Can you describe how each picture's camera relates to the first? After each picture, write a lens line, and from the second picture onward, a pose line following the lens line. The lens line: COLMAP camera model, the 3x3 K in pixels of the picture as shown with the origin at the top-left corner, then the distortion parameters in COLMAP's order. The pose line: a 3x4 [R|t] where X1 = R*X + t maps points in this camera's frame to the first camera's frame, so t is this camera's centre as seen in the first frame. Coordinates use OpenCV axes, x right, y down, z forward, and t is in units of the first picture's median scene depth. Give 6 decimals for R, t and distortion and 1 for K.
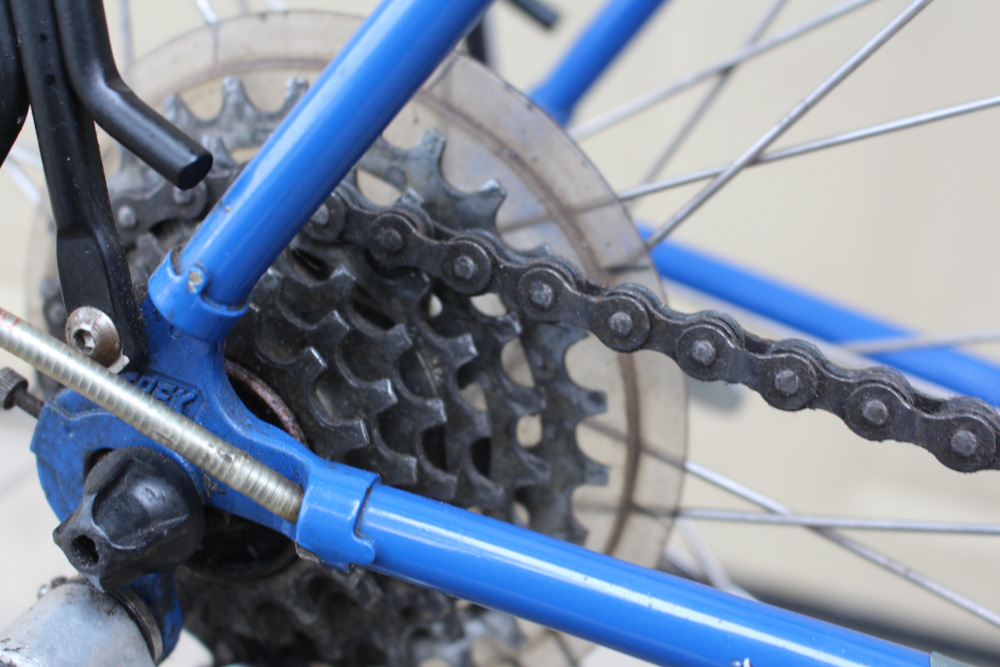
lens RADIAL K [[1401.6, 0, 500.0], [0, 1401.6, 333.5], [0, 0, 1]] dist [-0.082537, 0.100116]
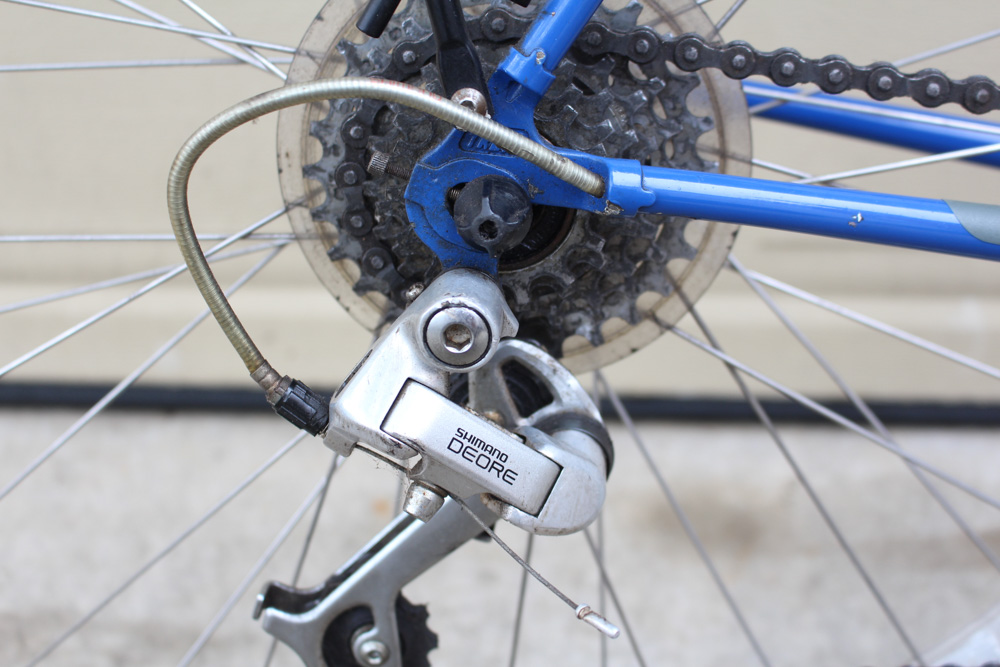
lens RADIAL K [[1401.6, 0, 500.0], [0, 1401.6, 333.5], [0, 0, 1]] dist [-0.082537, 0.100116]
pose [[0.953339, -0.186119, 0.237706, -0.652740], [0.182440, 0.982498, 0.037586, 0.199455], [-0.240541, 0.007535, 0.970610, -0.608648]]
